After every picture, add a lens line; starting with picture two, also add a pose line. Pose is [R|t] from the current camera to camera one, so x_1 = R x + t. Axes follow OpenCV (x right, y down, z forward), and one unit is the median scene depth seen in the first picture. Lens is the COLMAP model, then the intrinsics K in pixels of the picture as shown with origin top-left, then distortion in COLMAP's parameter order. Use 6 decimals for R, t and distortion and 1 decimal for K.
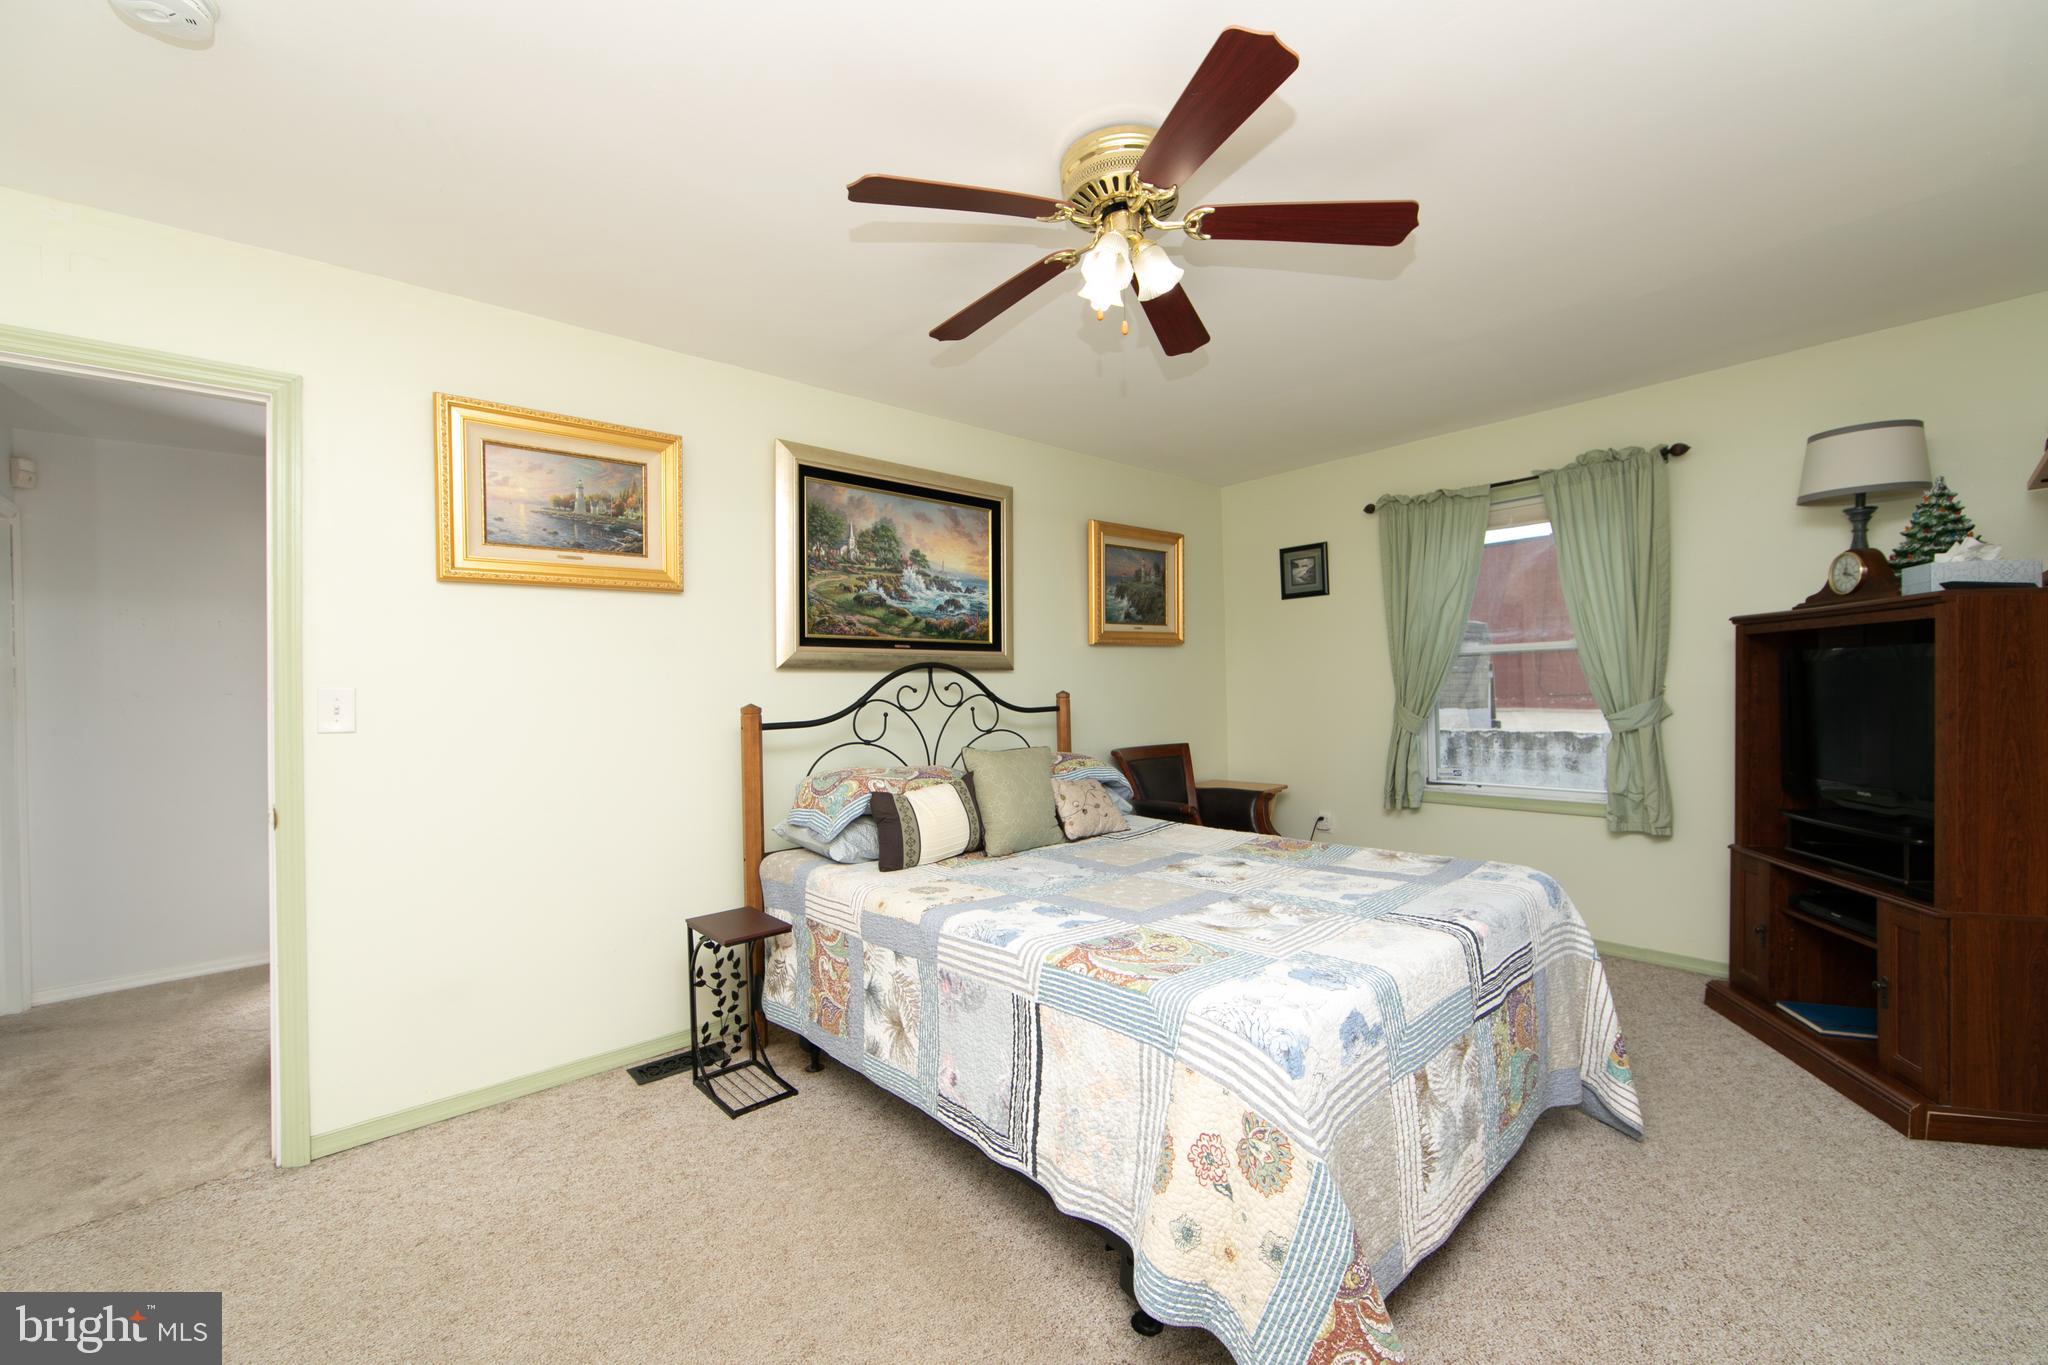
lens RADIAL K [[798.9, 0, 1022.3], [0, 798.9, 685.6], [0, 0, 1]] dist [-0.000449, -0.000062]
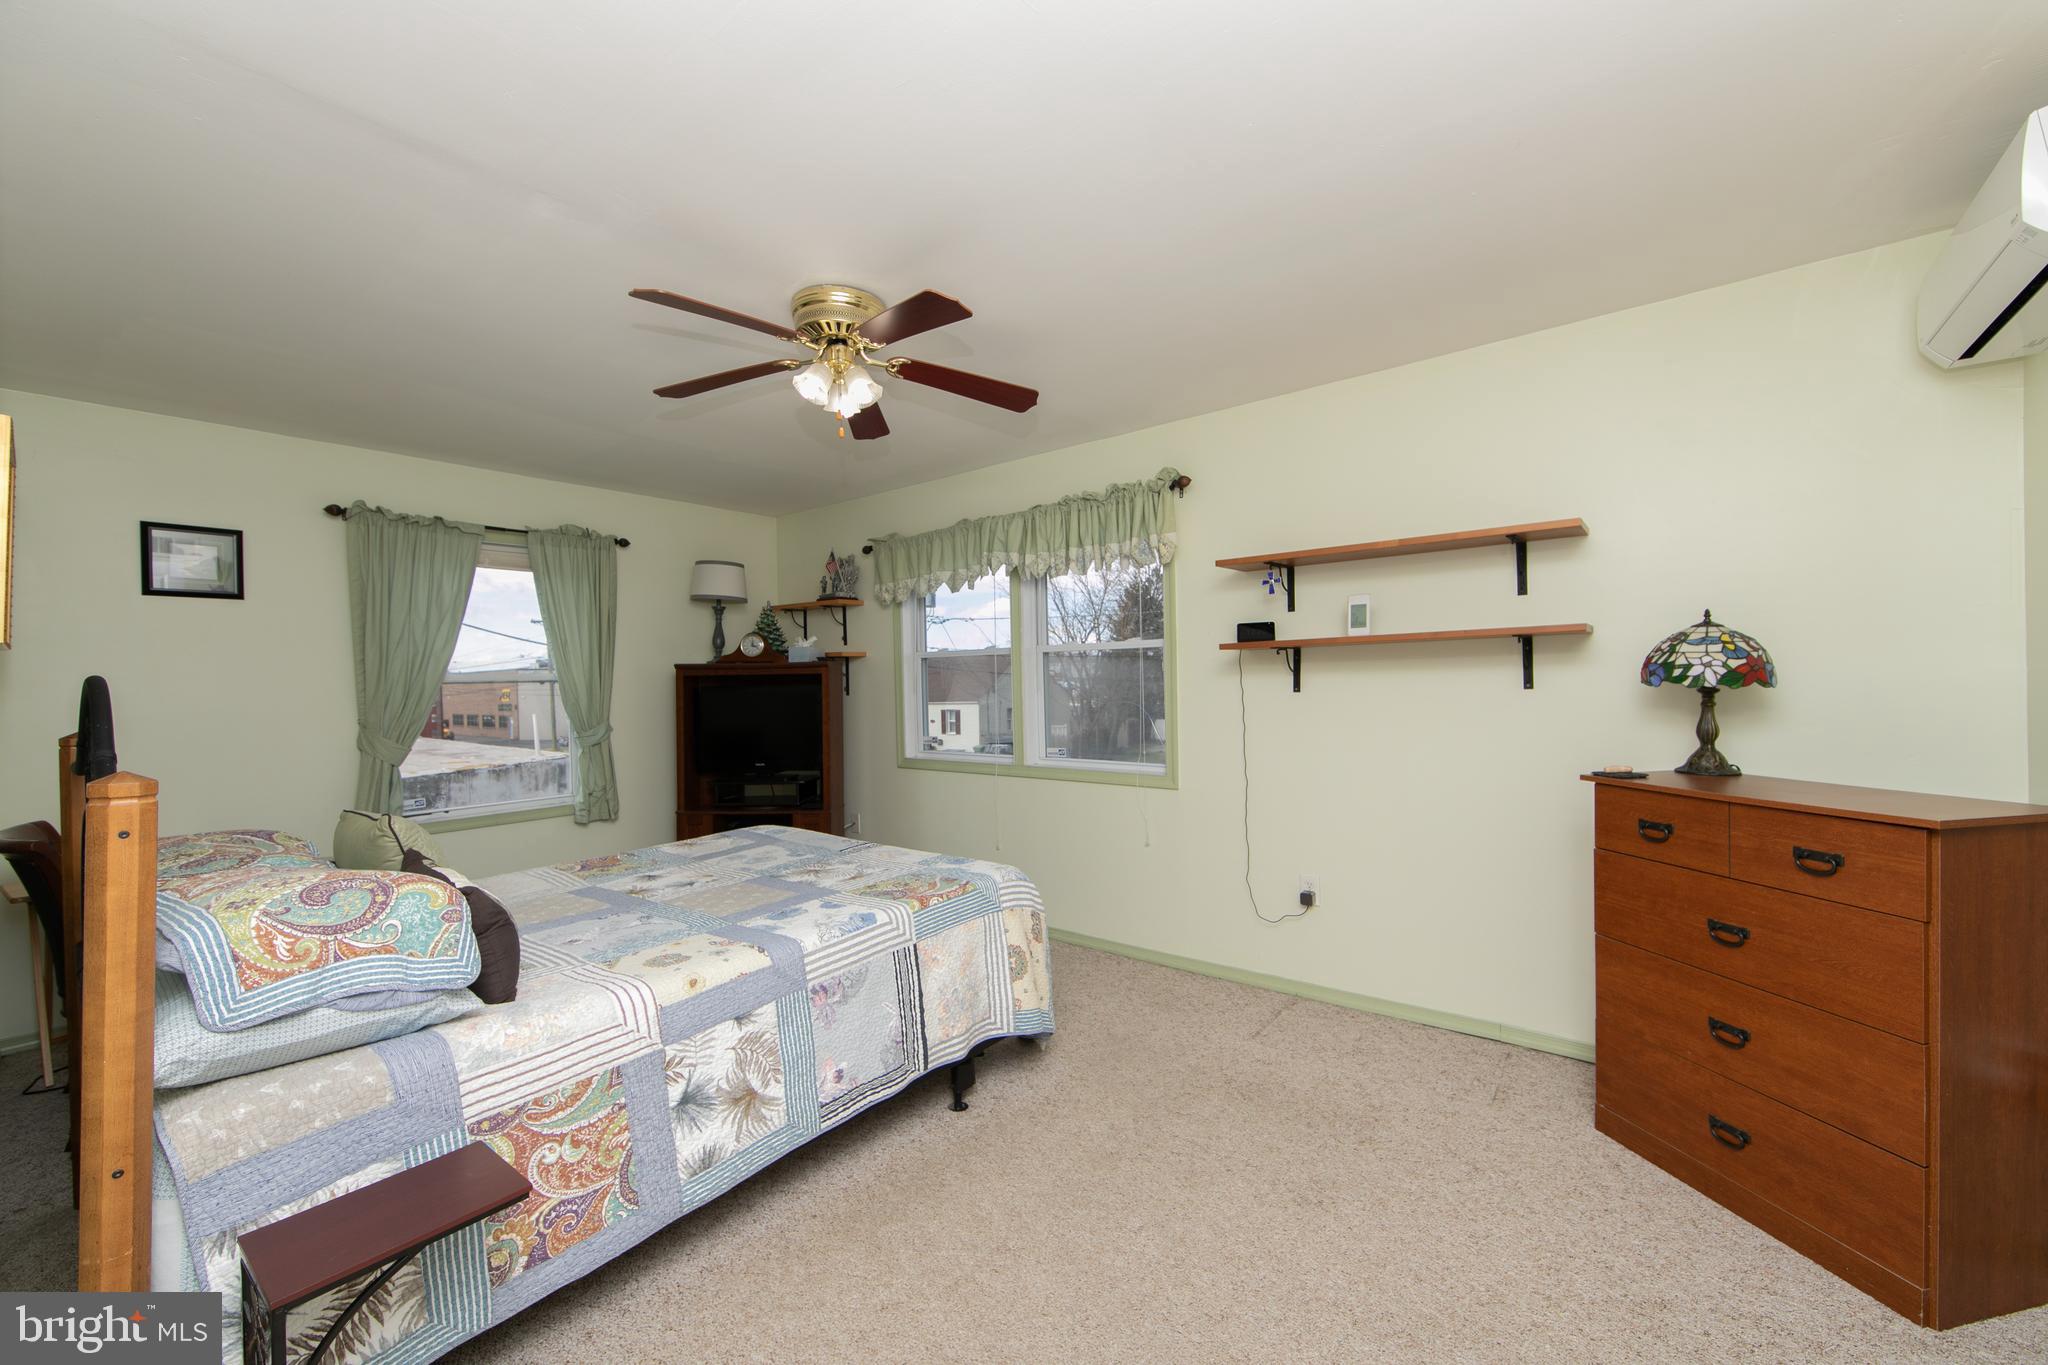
lens RADIAL K [[798.9, 0, 1022.3], [0, 798.9, 685.6], [0, 0, 1]] dist [-0.000449, -0.000062]
pose [[-0.161969, 0.018873, 0.986615, -1.028031], [0.020754, 0.999661, -0.015715, -0.006040], [-0.986578, 0.017931, -0.162306, 0.795627]]
